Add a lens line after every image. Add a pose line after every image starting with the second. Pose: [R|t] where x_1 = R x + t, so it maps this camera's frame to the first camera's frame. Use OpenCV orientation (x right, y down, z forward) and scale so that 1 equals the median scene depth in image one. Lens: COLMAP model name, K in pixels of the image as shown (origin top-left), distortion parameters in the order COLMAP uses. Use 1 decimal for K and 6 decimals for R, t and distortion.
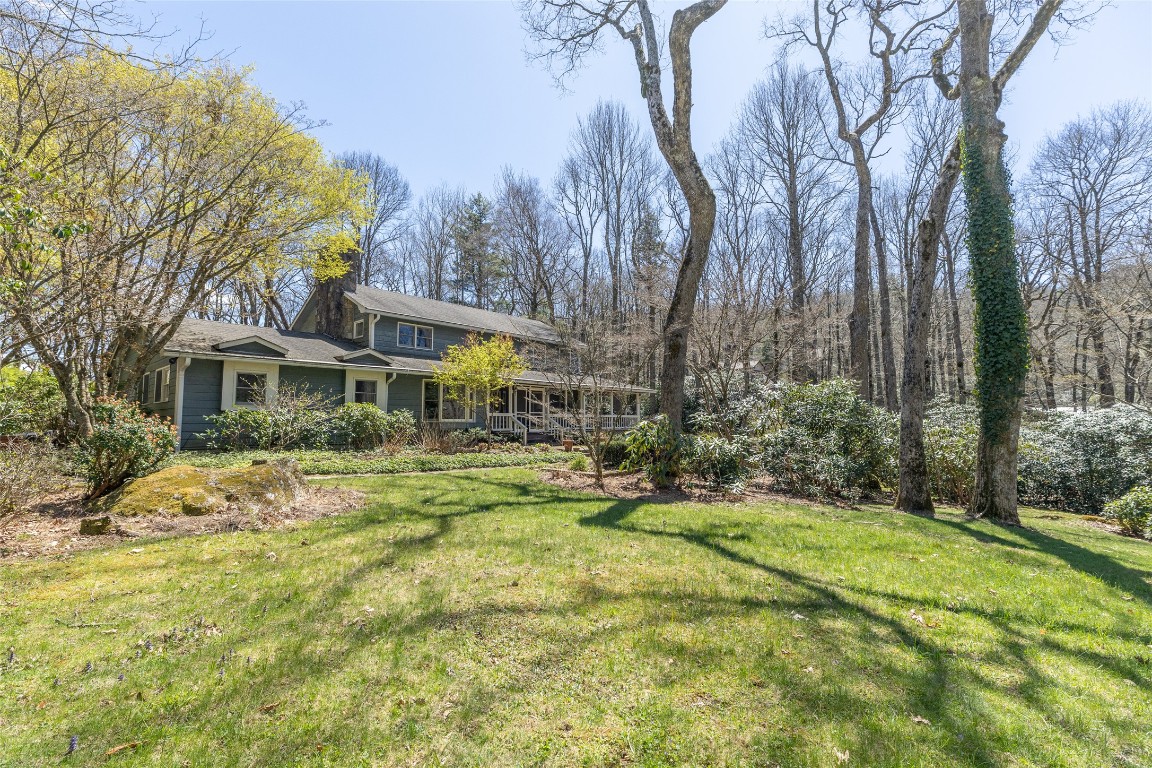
lens RADIAL K [[513.8, 0, 576.0], [0, 513.8, 384.0], [0, 0, 1]] dist [0.001559, 0.000136]
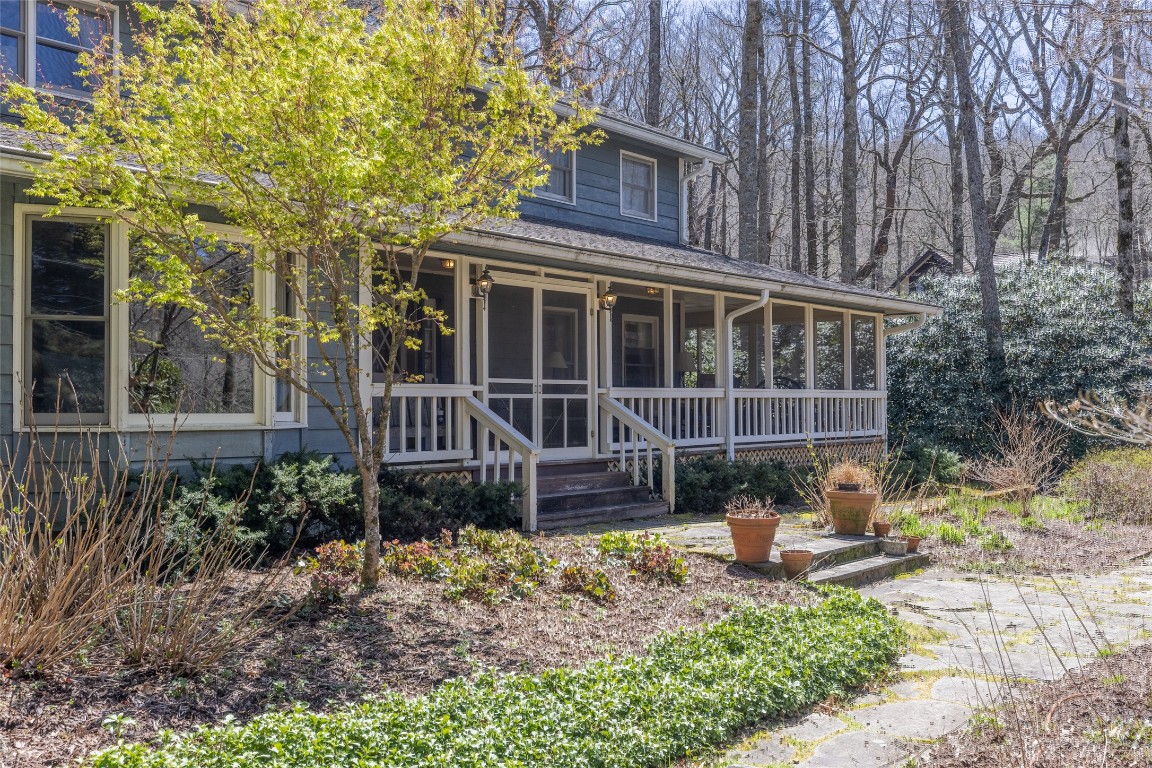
lens RADIAL K [[1110.4, 0, 595.8], [0, 1110.4, 389.4], [0, 0, 1]] dist [-0.002505, 0.009191]
pose [[0.998817, -0.003697, 0.048481, -0.099761], [0.001125, 0.998596, 0.052968, 0.035713], [-0.048609, -0.052851, 0.997419, 0.544106]]
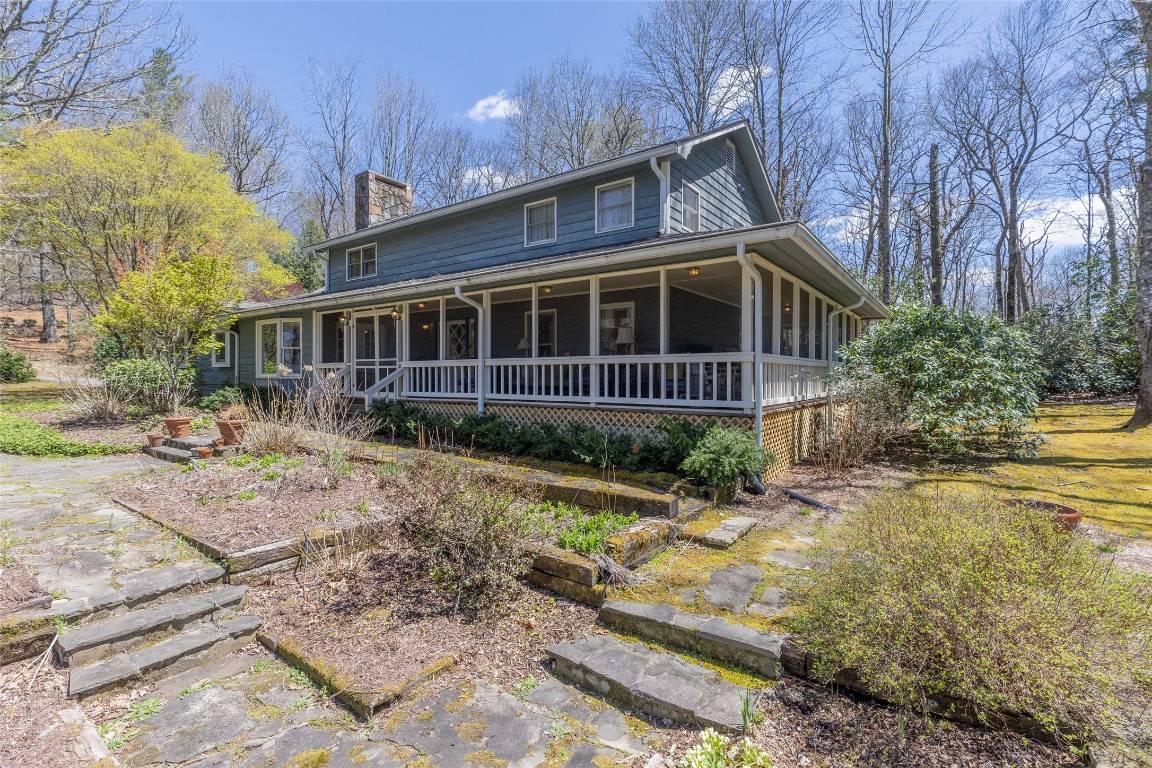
lens RADIAL K [[513.8, 0, 576.0], [0, 513.8, 384.0], [0, 0, 1]] dist [0.001559, 0.000136]
pose [[0.097501, 0.030238, -0.994776, 0.409418], [0.077826, 0.996246, 0.037911, 0.077967], [0.992188, -0.081116, 0.094782, 1.193427]]
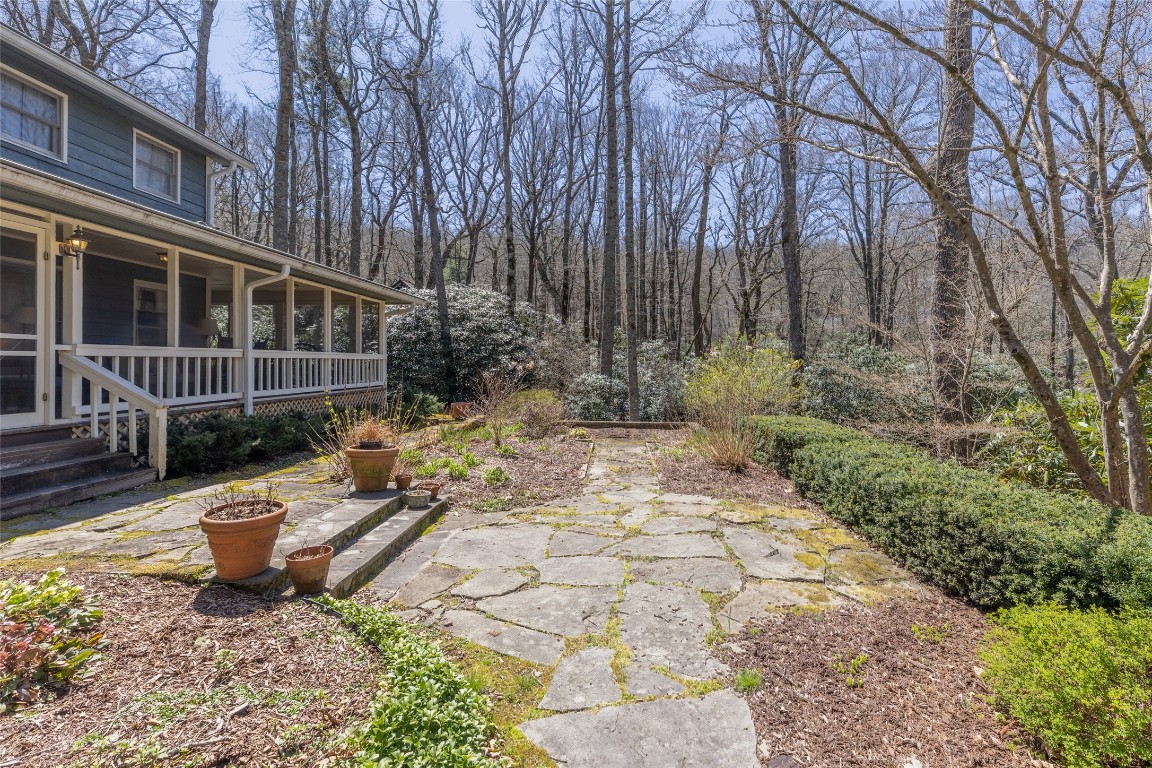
lens RADIAL K [[528.8, 0, 621.7], [0, 528.8, 361.1], [0, 0, 1]] dist [0.002229, 0.000359]
pose [[0.732498, 0.003992, 0.680757, -0.043504], [-0.047194, 0.997875, 0.044929, 0.051118], [-0.679131, -0.065039, 0.731130, 0.780861]]
